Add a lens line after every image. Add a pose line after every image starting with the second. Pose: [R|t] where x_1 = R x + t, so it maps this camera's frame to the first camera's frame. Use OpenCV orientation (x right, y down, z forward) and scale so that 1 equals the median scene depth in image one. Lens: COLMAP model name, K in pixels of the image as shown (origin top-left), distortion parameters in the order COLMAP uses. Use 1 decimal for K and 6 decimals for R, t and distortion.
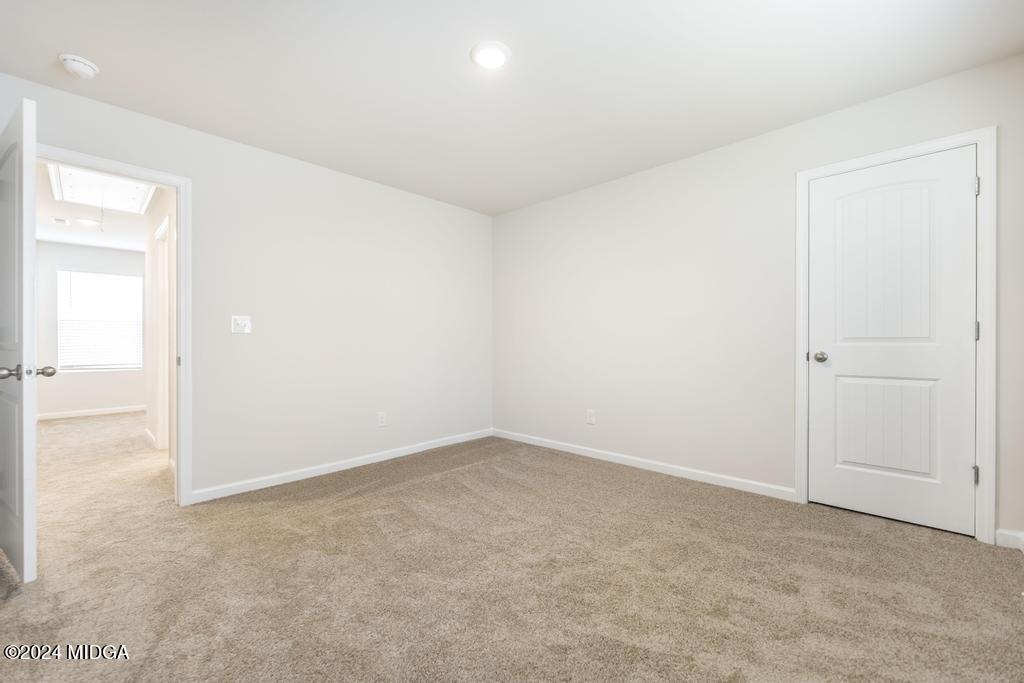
lens RADIAL K [[417.3, 0, 510.5], [0, 417.3, 342.0], [0, 0, 1]] dist [0.004228, 0.000599]
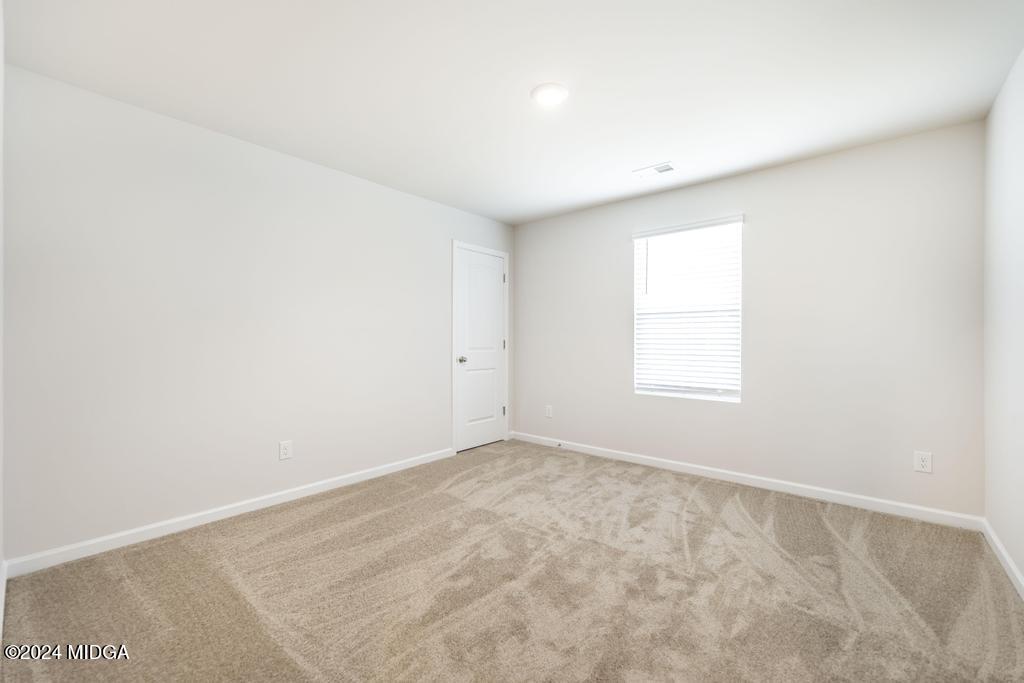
lens RADIAL K [[417.3, 0, 506.1], [0, 417.3, 344.6], [0, 0, 1]] dist [0.004228, 0.000599]
pose [[-0.052144, 0.000904, 0.998639, -0.931067], [-0.002595, 0.999996, -0.001040, -0.022035], [-0.998636, -0.002646, -0.052142, 0.982966]]
